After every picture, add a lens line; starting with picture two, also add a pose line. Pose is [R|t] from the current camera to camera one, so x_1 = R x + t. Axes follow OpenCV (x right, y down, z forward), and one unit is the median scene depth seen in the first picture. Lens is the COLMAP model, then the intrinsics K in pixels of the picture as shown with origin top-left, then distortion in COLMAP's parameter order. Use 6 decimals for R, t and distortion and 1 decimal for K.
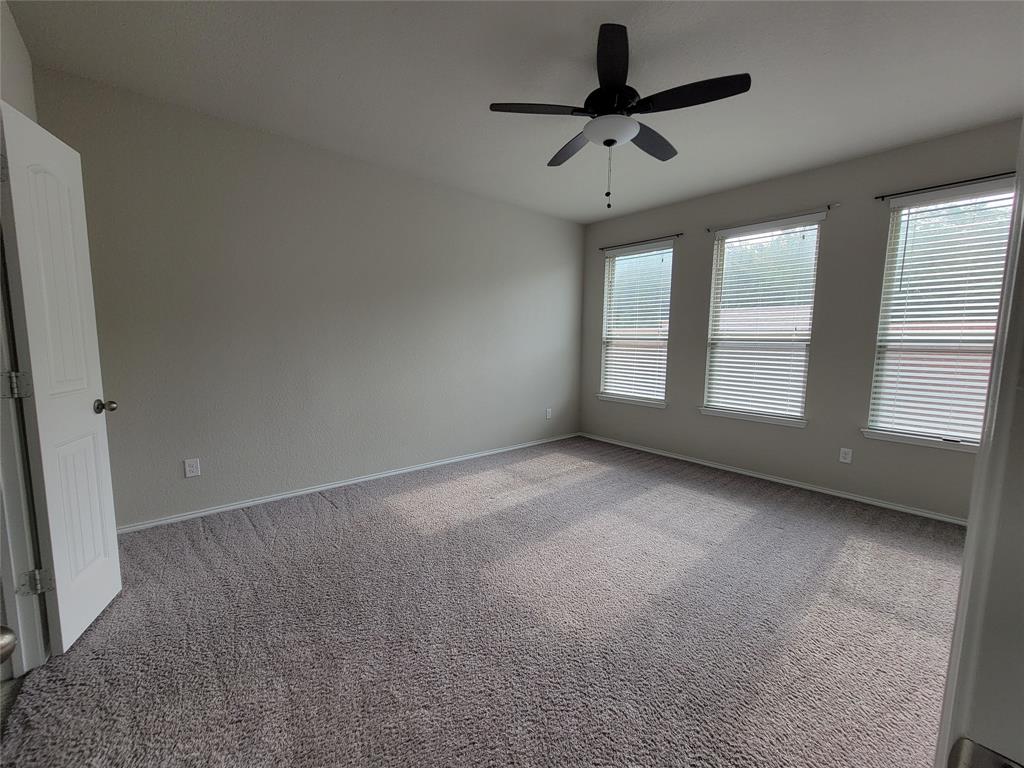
lens RADIAL K [[417.2, 0, 515.8], [0, 417.2, 383.7], [0, 0, 1]] dist [-0.002016, 0.001256]
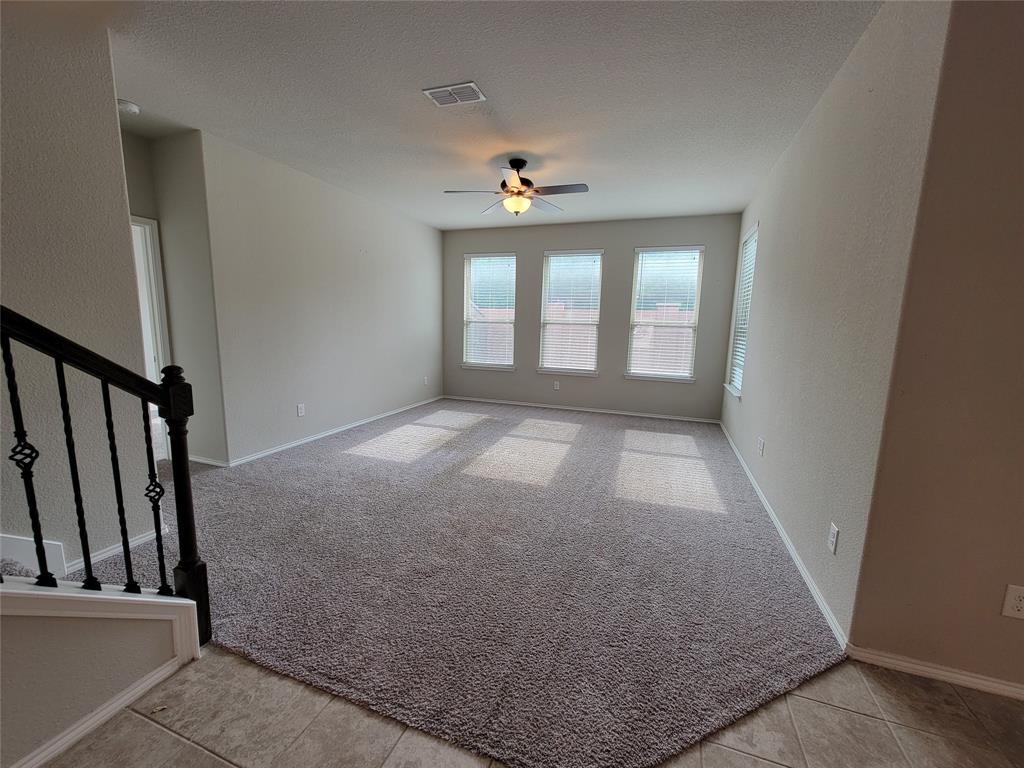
lens RADIAL K [[417.2, 0, 510.5], [0, 417.2, 383.3], [0, 0, 1]] dist [-0.002016, 0.001256]
pose [[0.875351, -0.062685, 0.479407, -0.341959], [0.041158, 0.997621, 0.055294, 0.023833], [-0.481733, -0.028670, 0.875849, -0.252828]]
